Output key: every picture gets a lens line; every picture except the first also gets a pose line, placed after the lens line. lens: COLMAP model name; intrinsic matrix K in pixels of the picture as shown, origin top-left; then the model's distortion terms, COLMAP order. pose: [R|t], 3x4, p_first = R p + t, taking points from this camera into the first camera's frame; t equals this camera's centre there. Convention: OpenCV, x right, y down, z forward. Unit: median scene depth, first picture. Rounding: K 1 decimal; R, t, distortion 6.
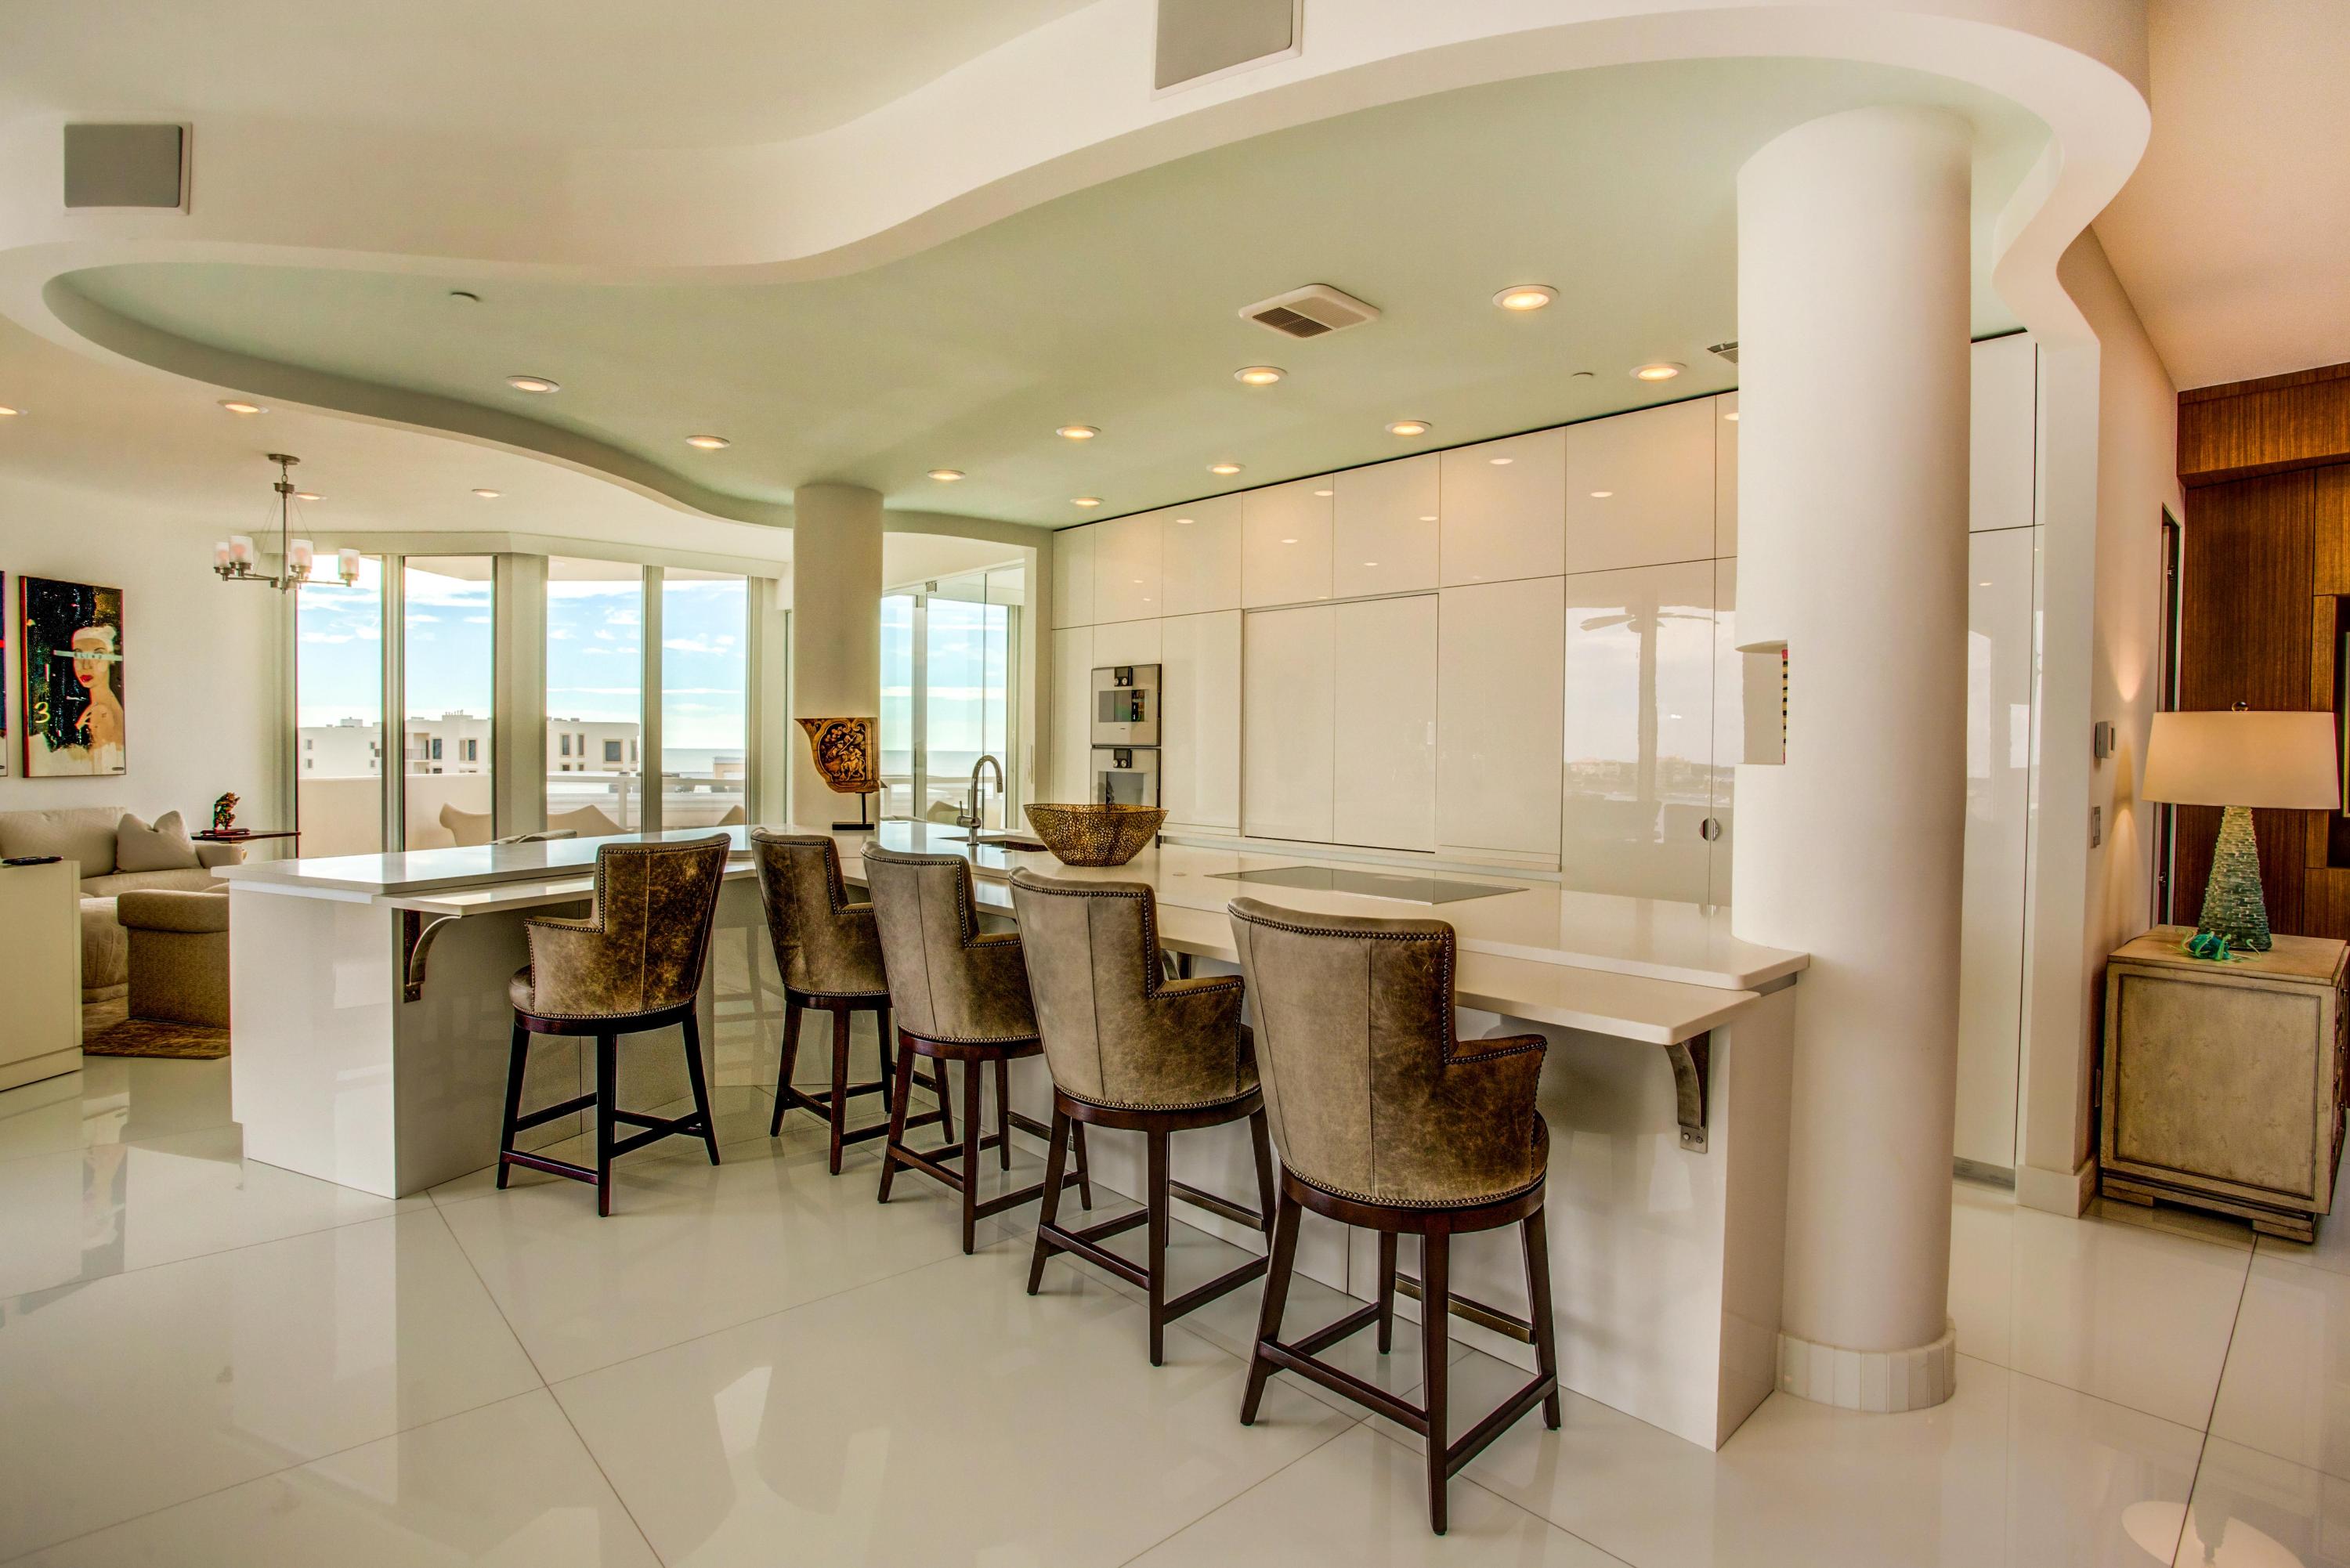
lens RADIAL K [[1168.4, 0, 1190.3], [0, 1168.4, 775.2], [0, 0, 1]] dist [-0.063976, 0.026591]
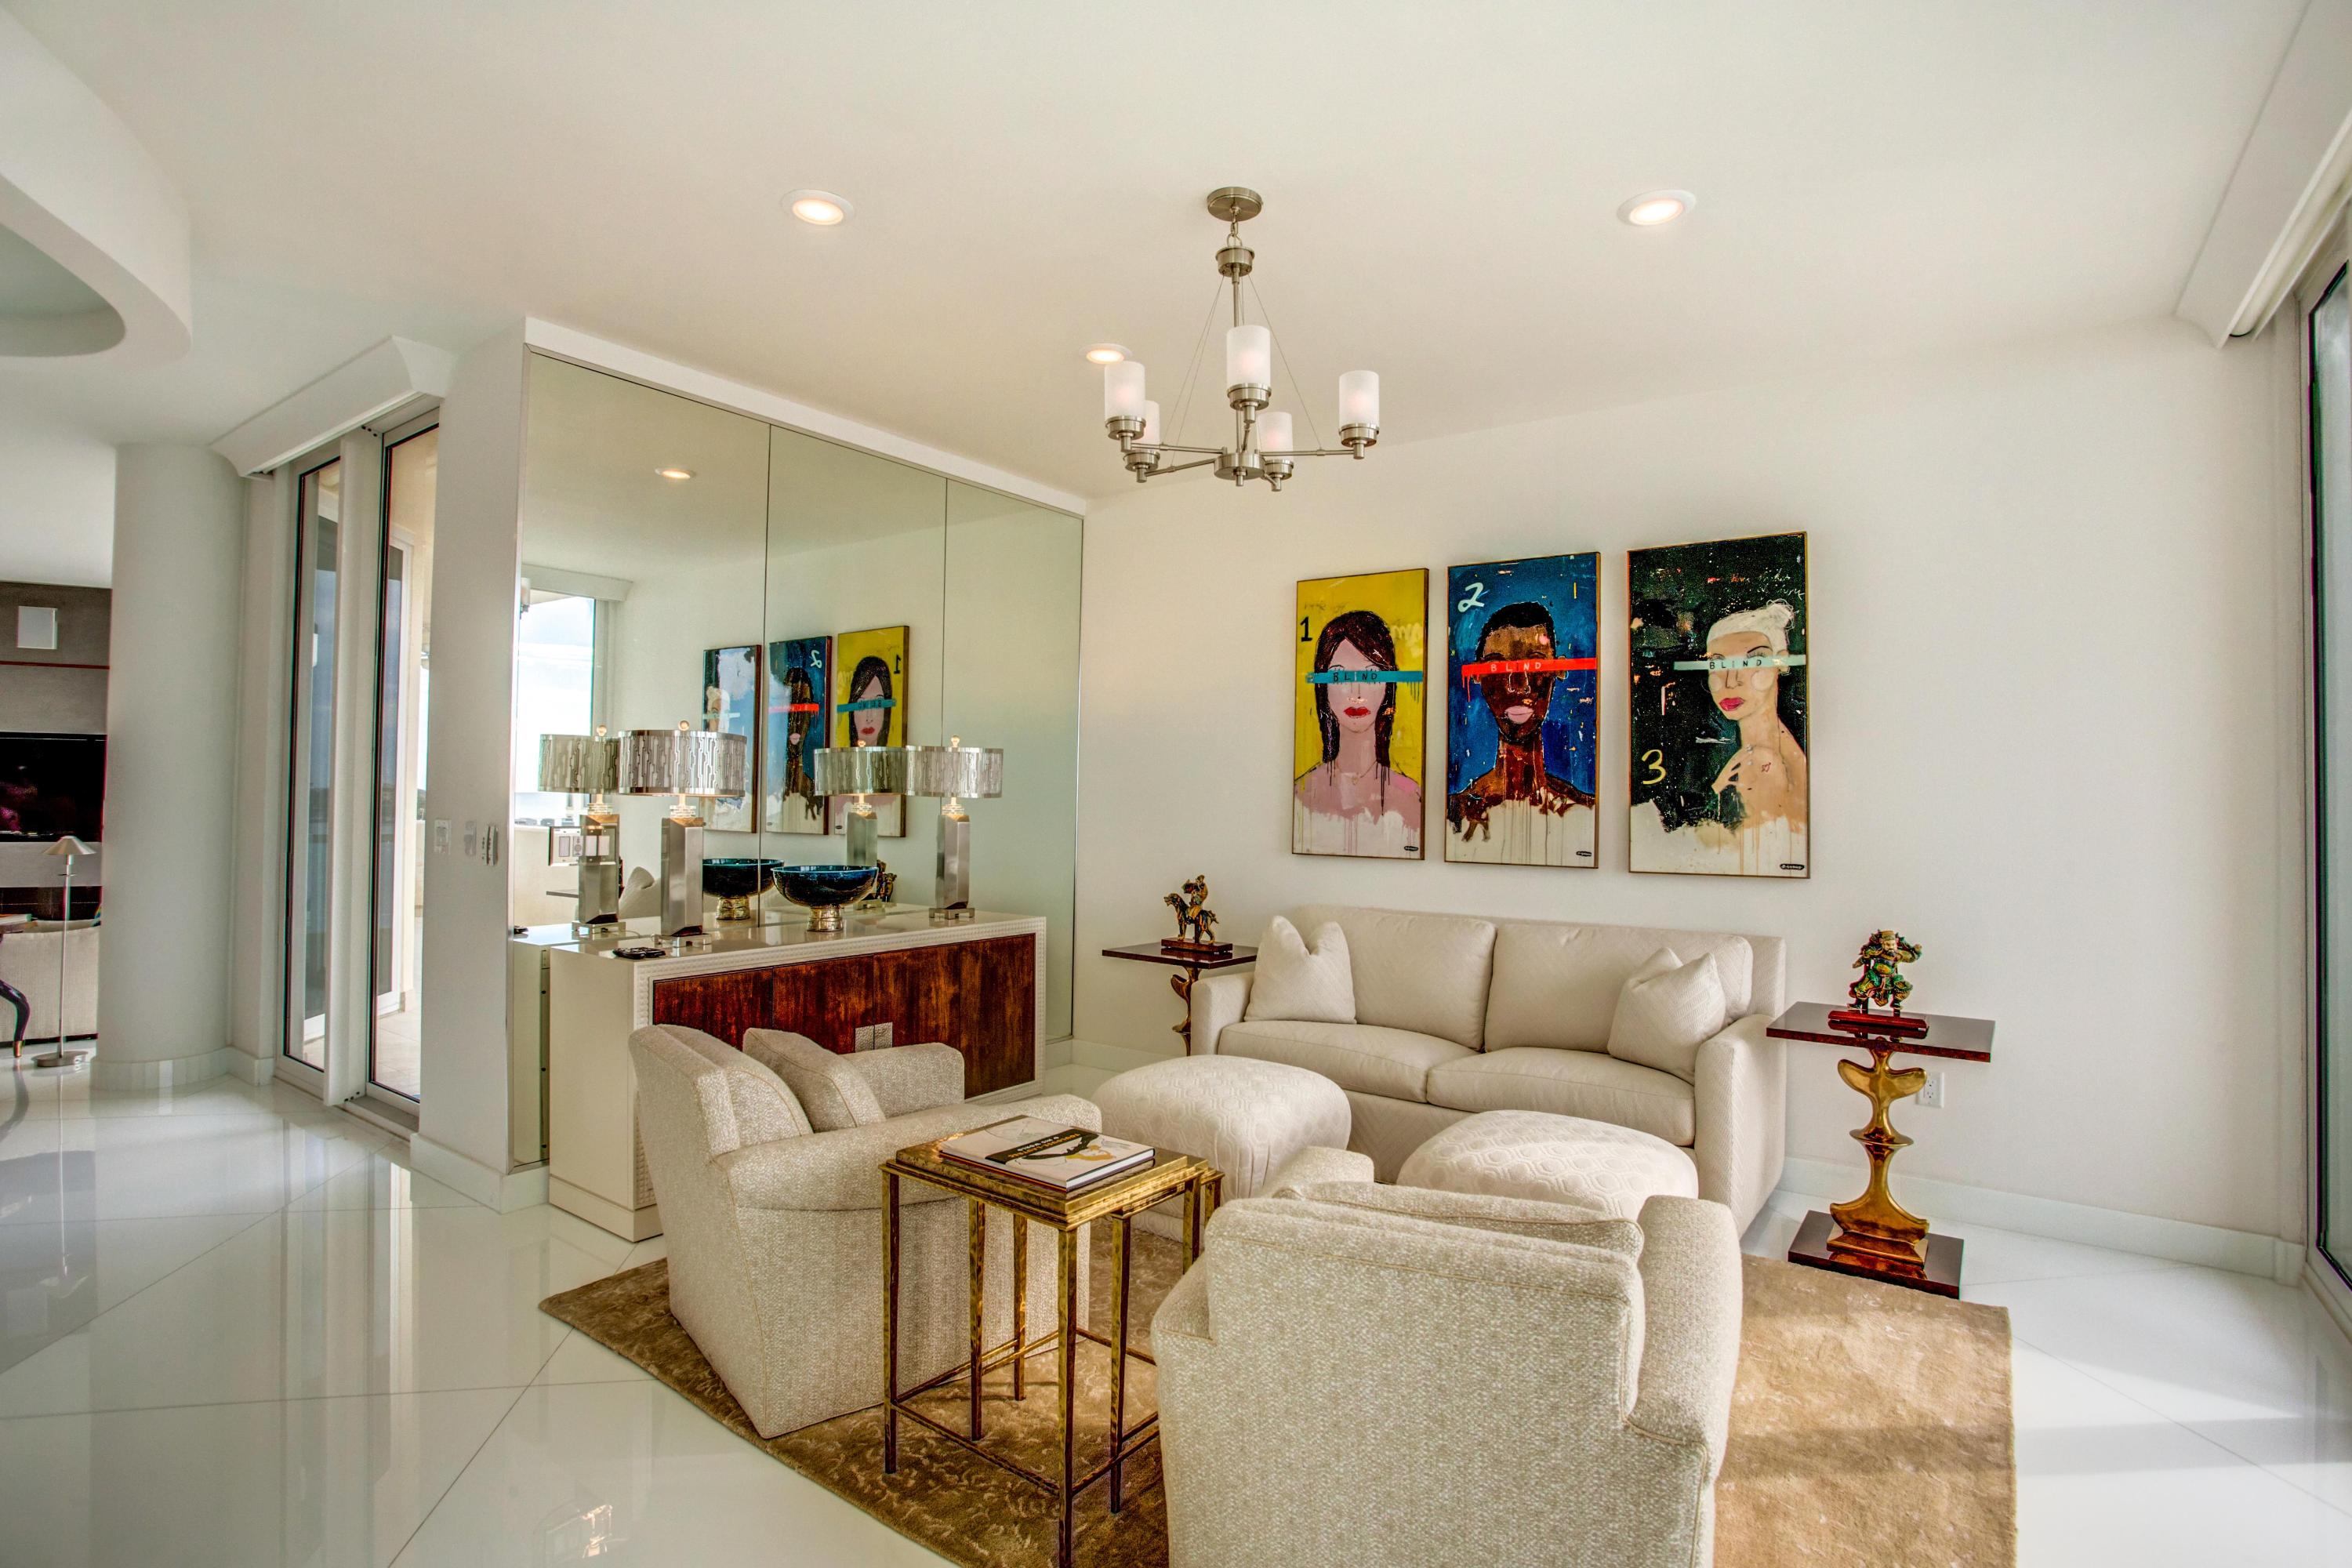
lens RADIAL K [[1169.5, 0, 1196.0], [0, 1169.5, 754.0], [0, 0, 1]] dist [-0.063976, 0.026591]
pose [[-0.529525, -0.049711, -0.846837, -0.344274], [-0.035772, 0.998702, -0.036257, -0.029786], [0.847540, 0.011094, -0.530615, 1.071875]]
